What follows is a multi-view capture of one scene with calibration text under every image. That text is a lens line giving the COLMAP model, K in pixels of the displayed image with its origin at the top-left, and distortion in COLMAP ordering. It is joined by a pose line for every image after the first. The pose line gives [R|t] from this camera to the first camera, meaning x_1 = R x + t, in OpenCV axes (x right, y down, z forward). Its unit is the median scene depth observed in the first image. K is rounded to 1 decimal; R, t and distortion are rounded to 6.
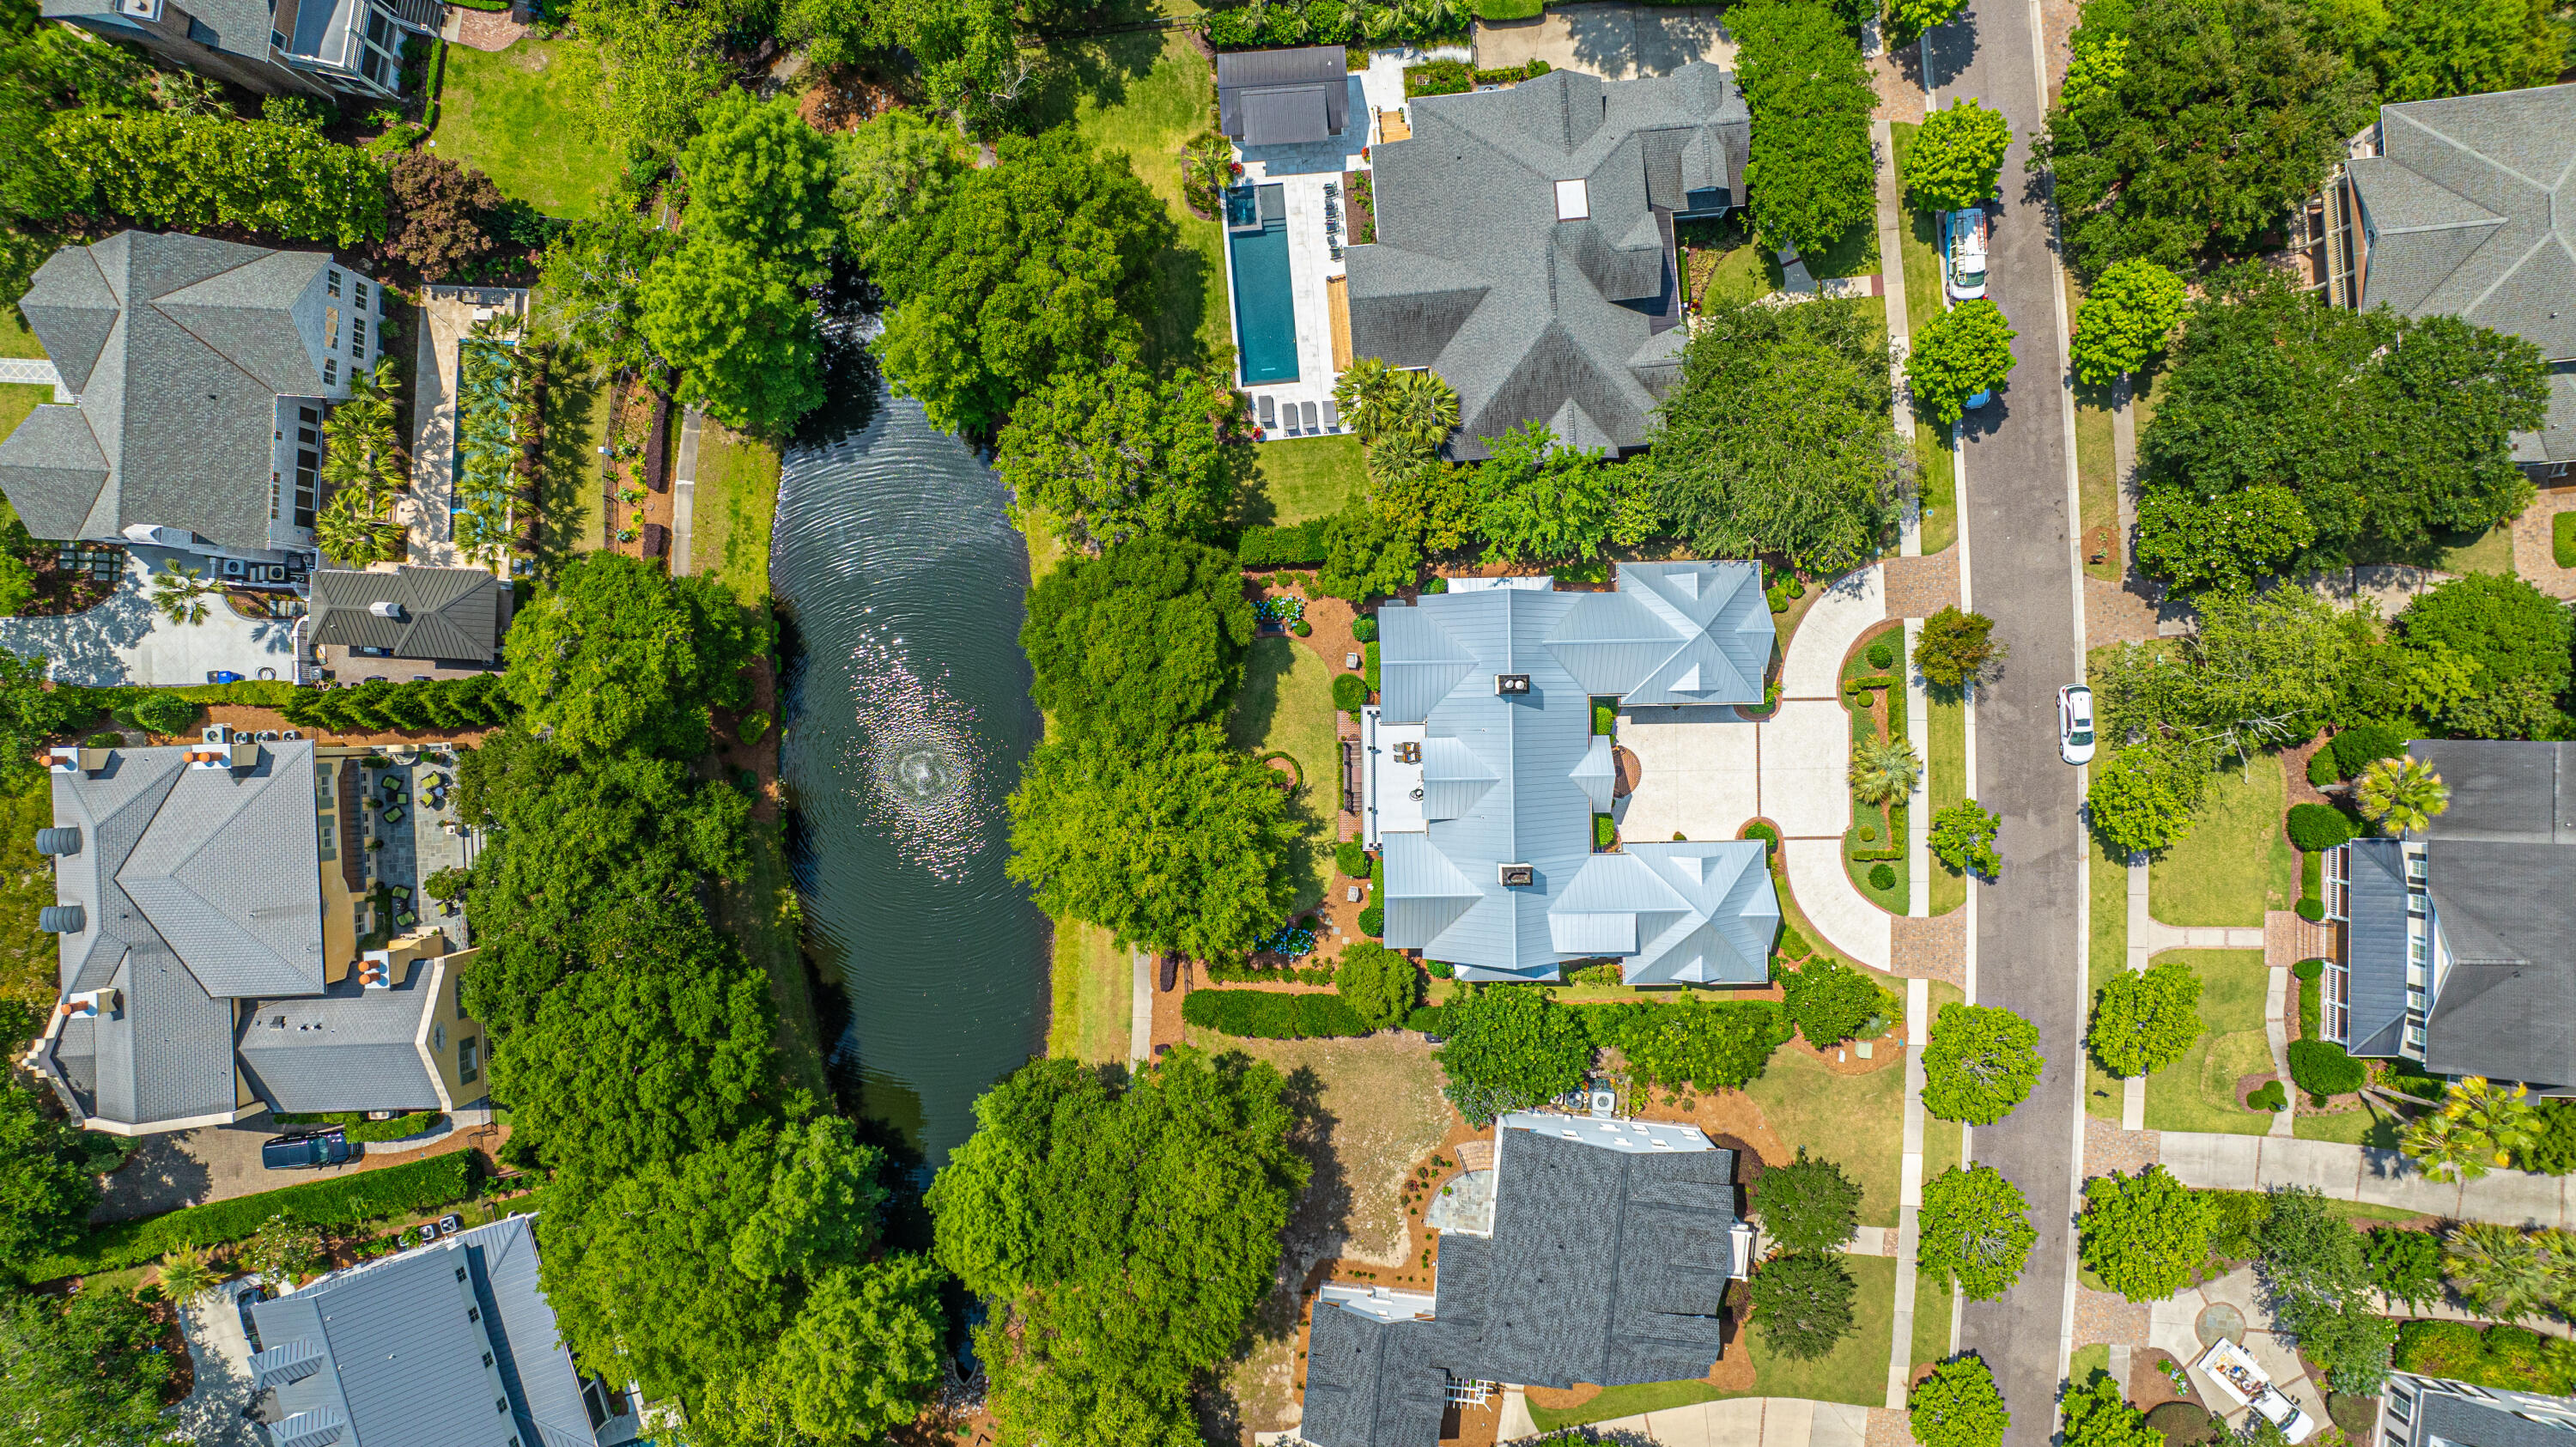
lens RADIAL K [[1802.9, 0, 1288.0], [0, 1802.9, 723.5], [0, 0, 1]] dist [-0.021038, 0.001935]
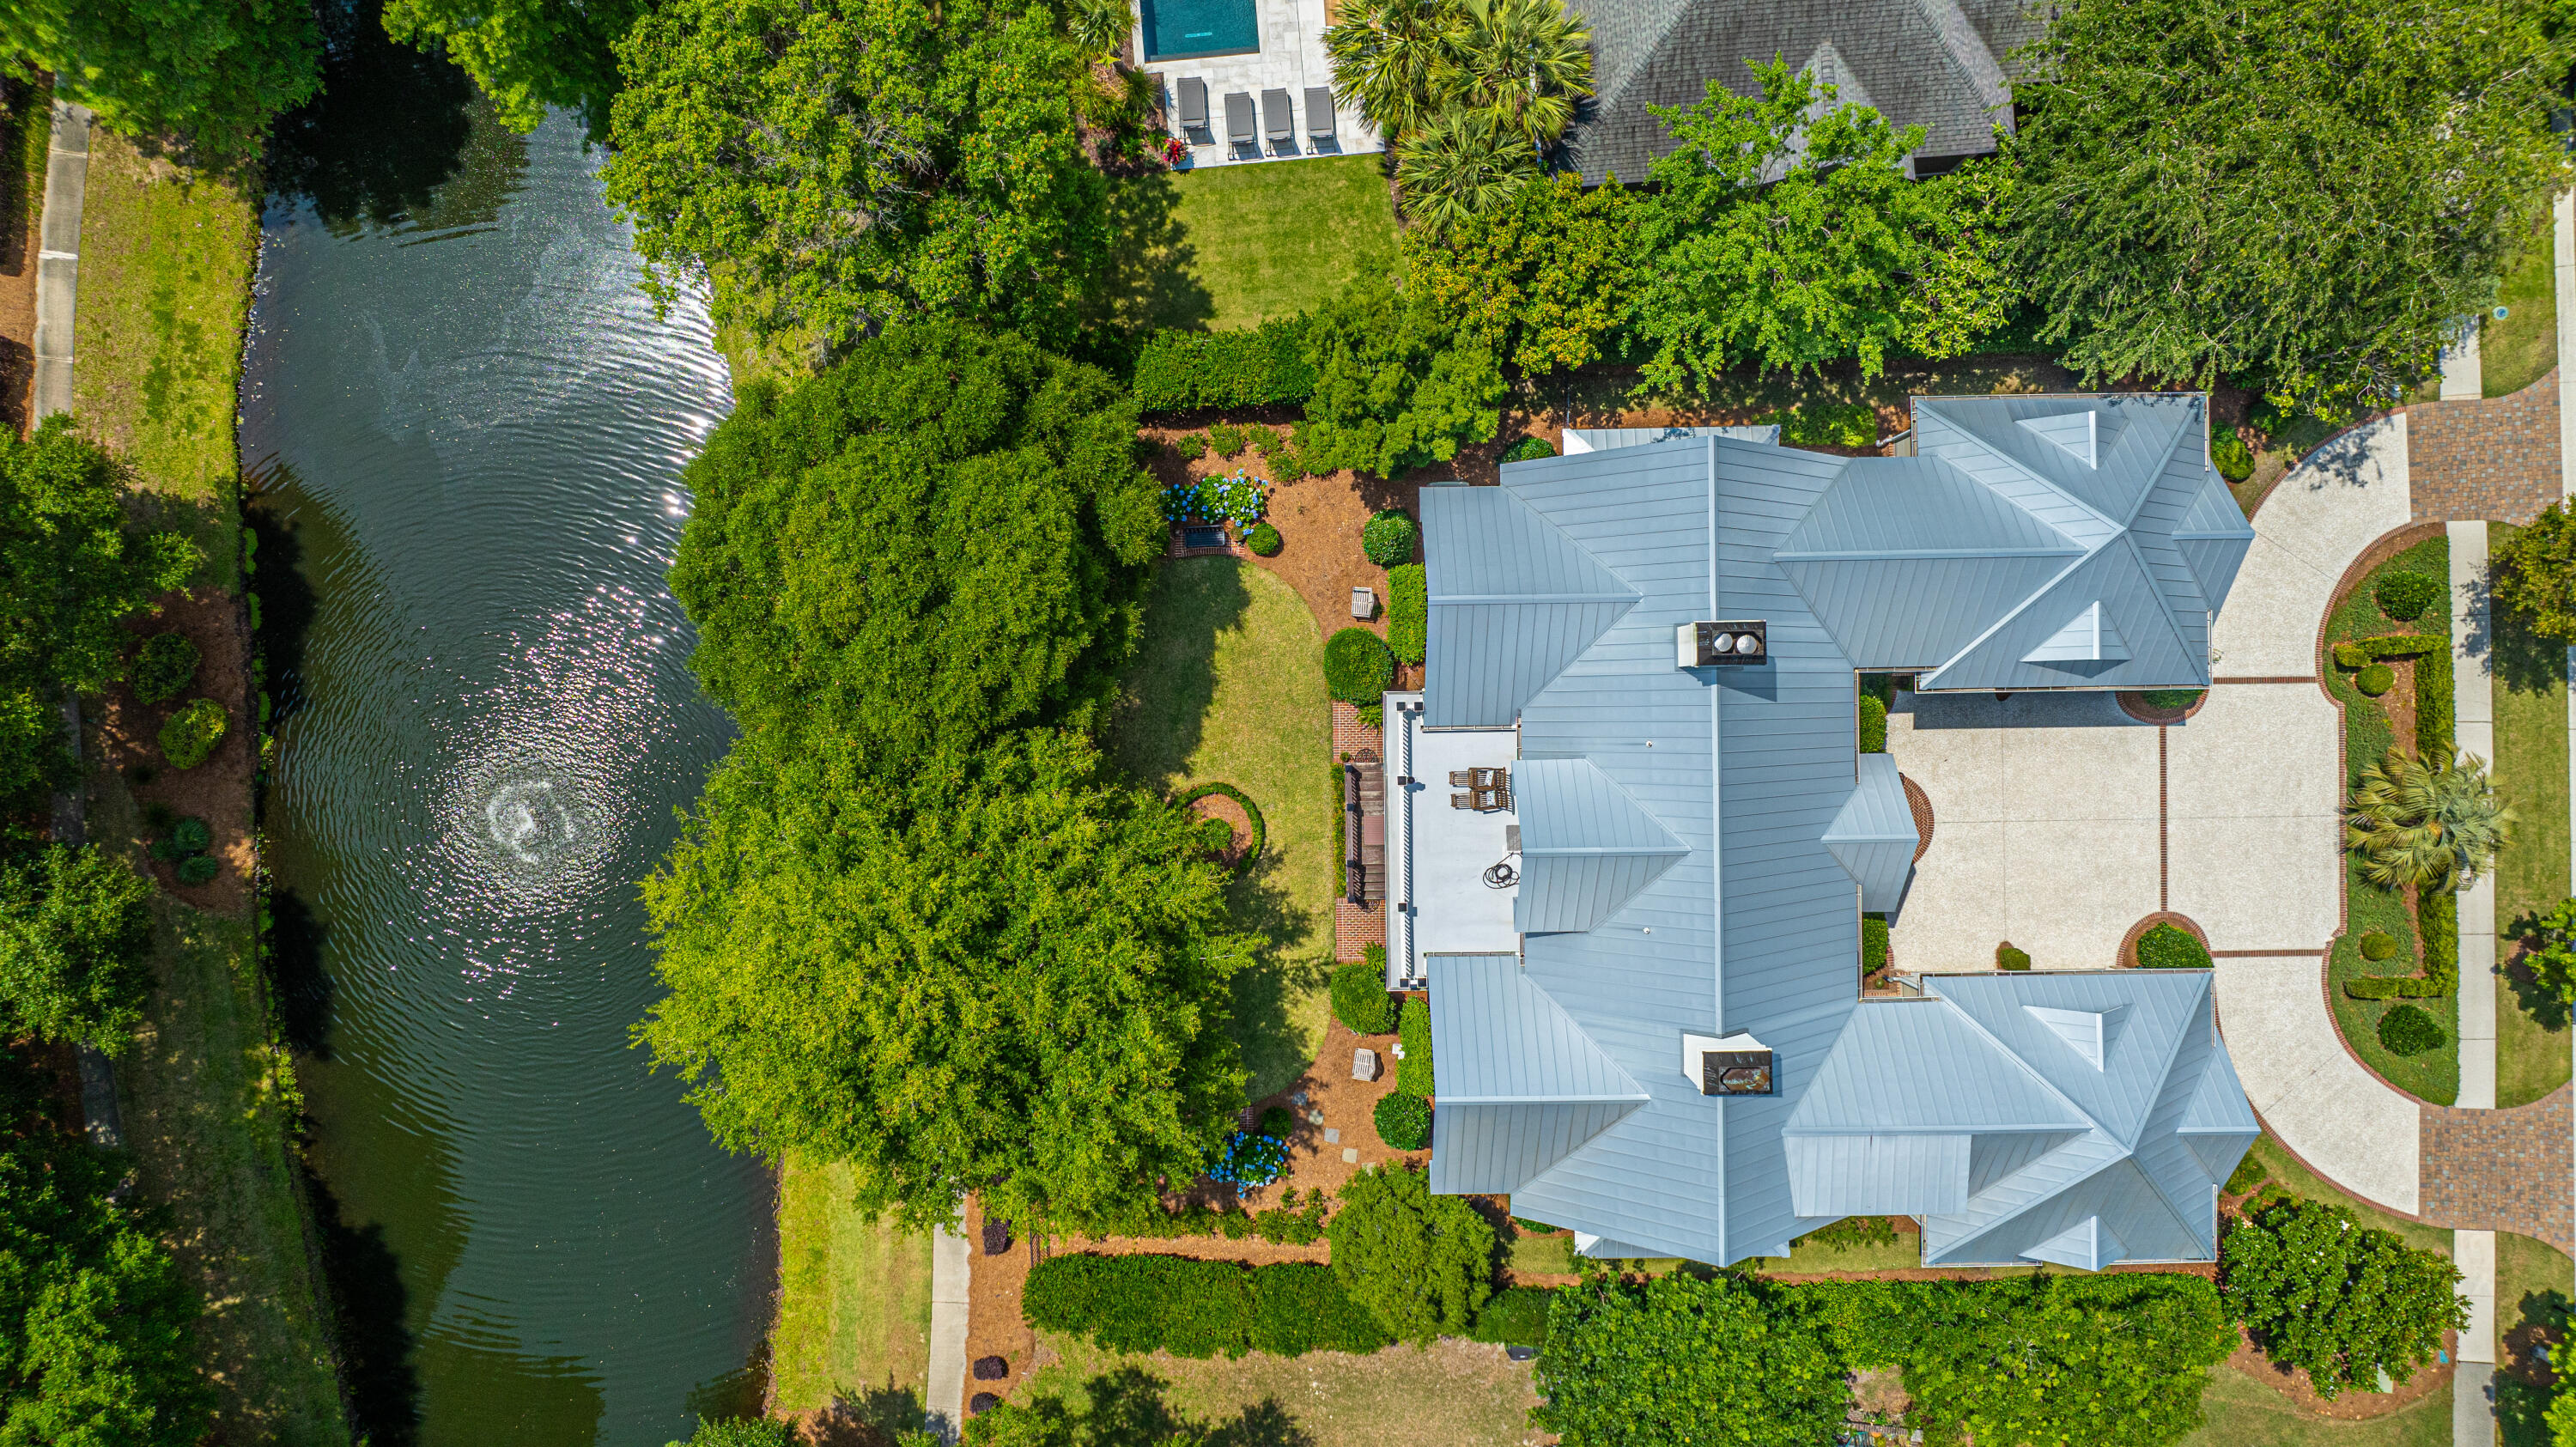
lens RADIAL K [[1802.9, 0, 1288.0], [0, 1802.9, 723.5], [0, 0, 1]] dist [-0.021038, 0.001935]
pose [[0.999982, 0.000498, 0.005942, 0.011940], [-0.000533, 0.999983, 0.005833, -0.004167], [-0.005939, -0.005836, 0.999965, 0.506012]]
